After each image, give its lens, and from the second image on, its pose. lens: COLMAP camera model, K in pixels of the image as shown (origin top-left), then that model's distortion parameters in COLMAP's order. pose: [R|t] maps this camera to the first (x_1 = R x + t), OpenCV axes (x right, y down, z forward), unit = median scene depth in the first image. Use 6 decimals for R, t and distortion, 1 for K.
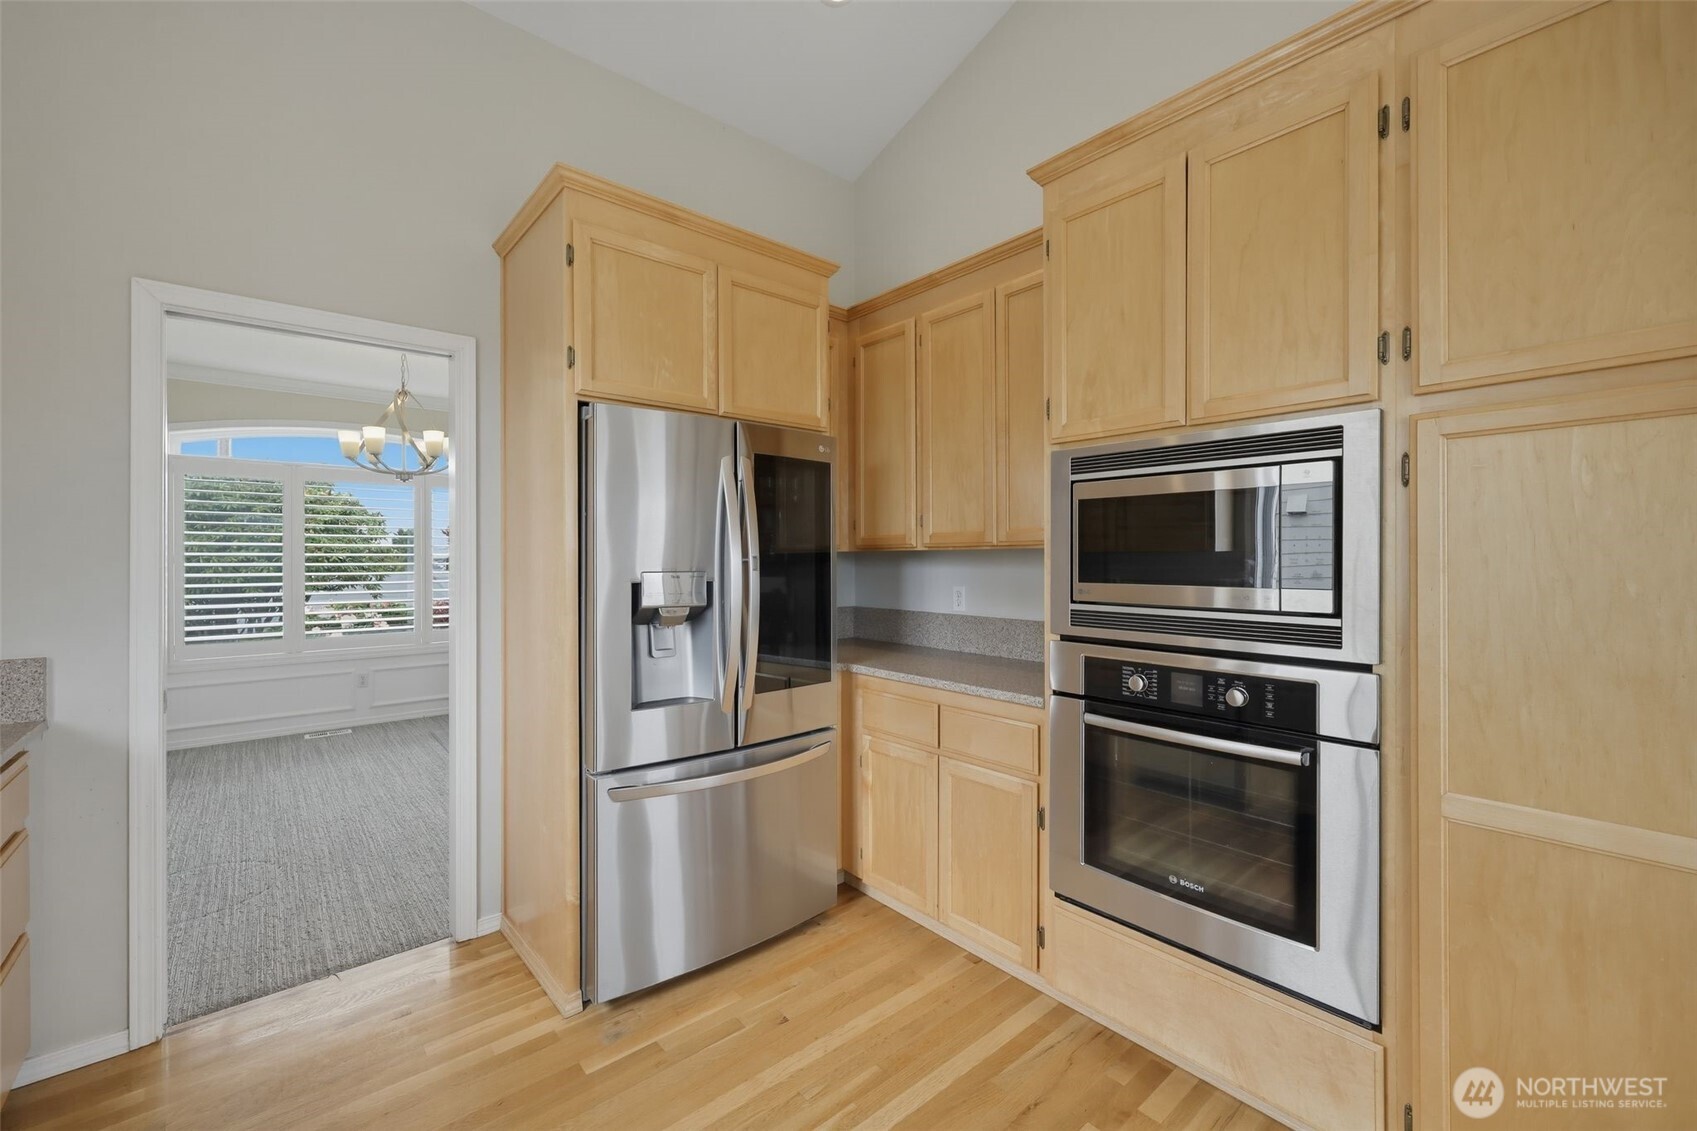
lens RADIAL K [[694.2, 0, 838.0], [0, 694.2, 566.9], [0, 0, 1]] dist [0.001523, 0.002083]
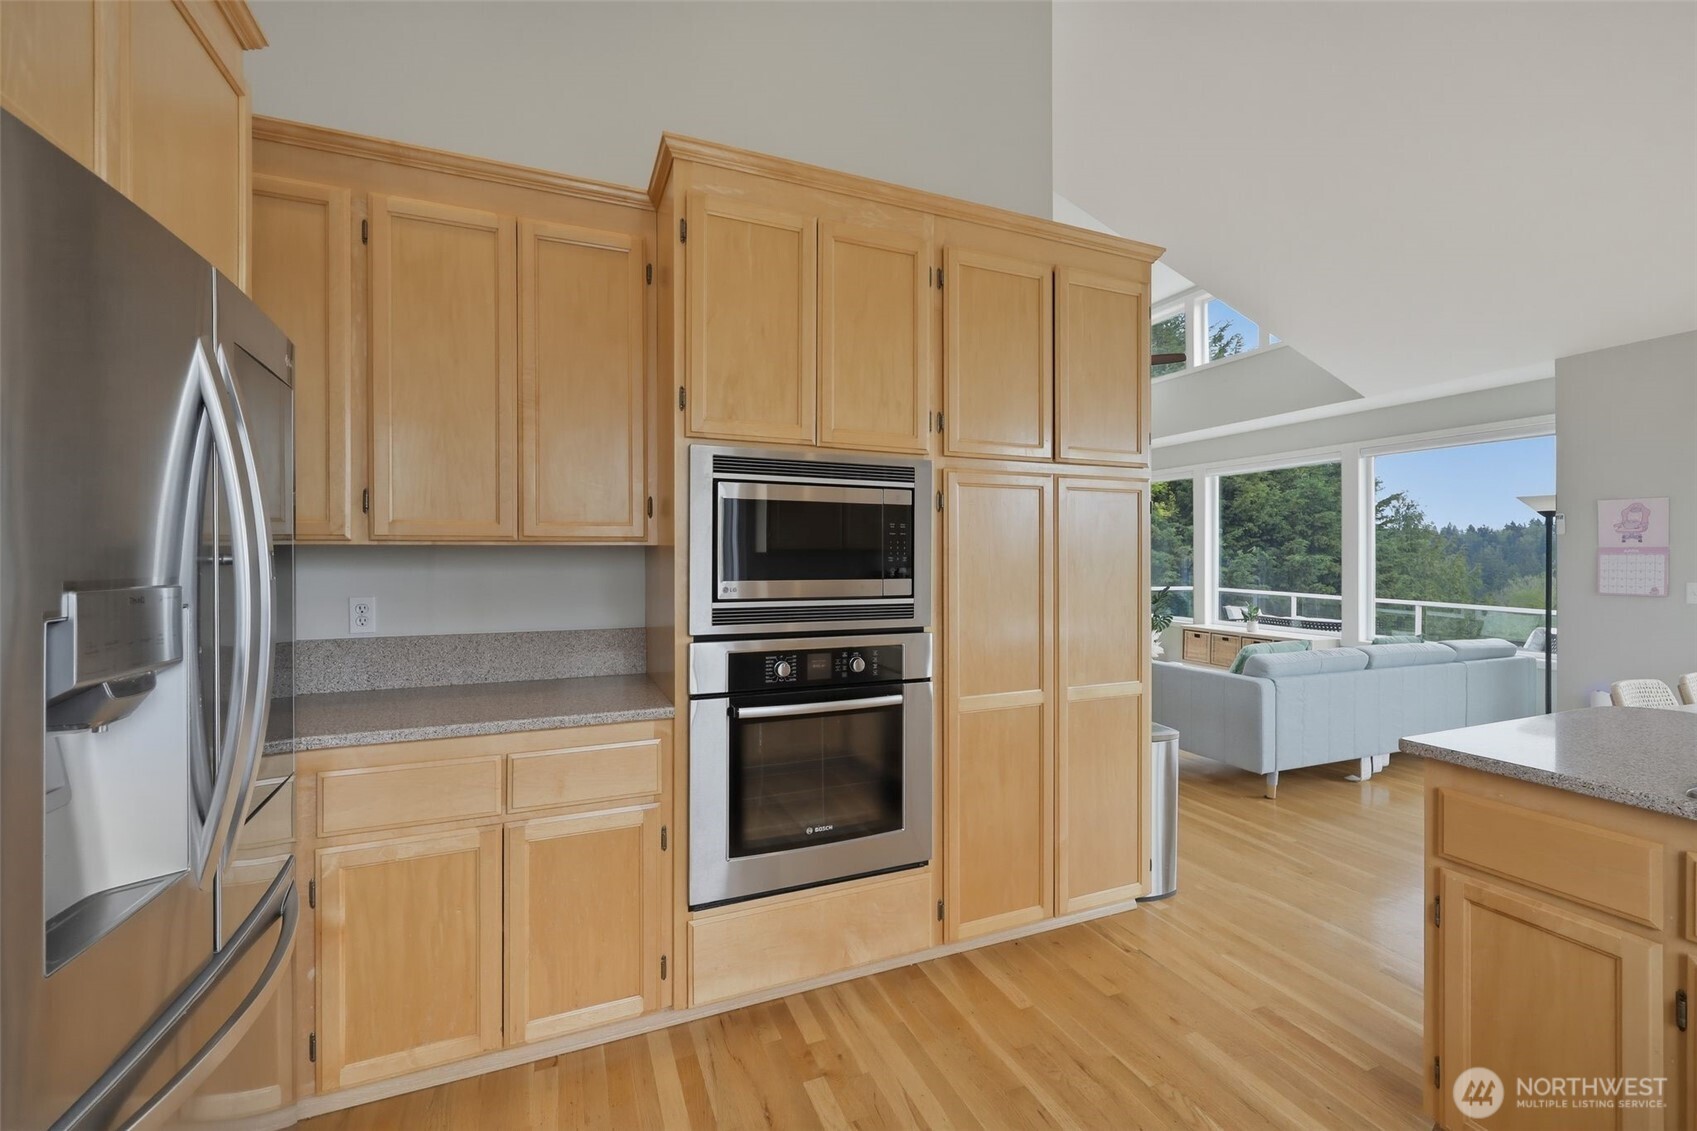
lens RADIAL K [[694.2, 0, 838.5], [0, 694.2, 563.4], [0, 0, 1]] dist [0.001523, 0.002083]
pose [[0.306845, -0.006964, 0.951734, -0.585744], [0.012505, 0.999916, 0.003285, -0.004628], [-0.951677, 0.010894, 0.306907, 0.561553]]
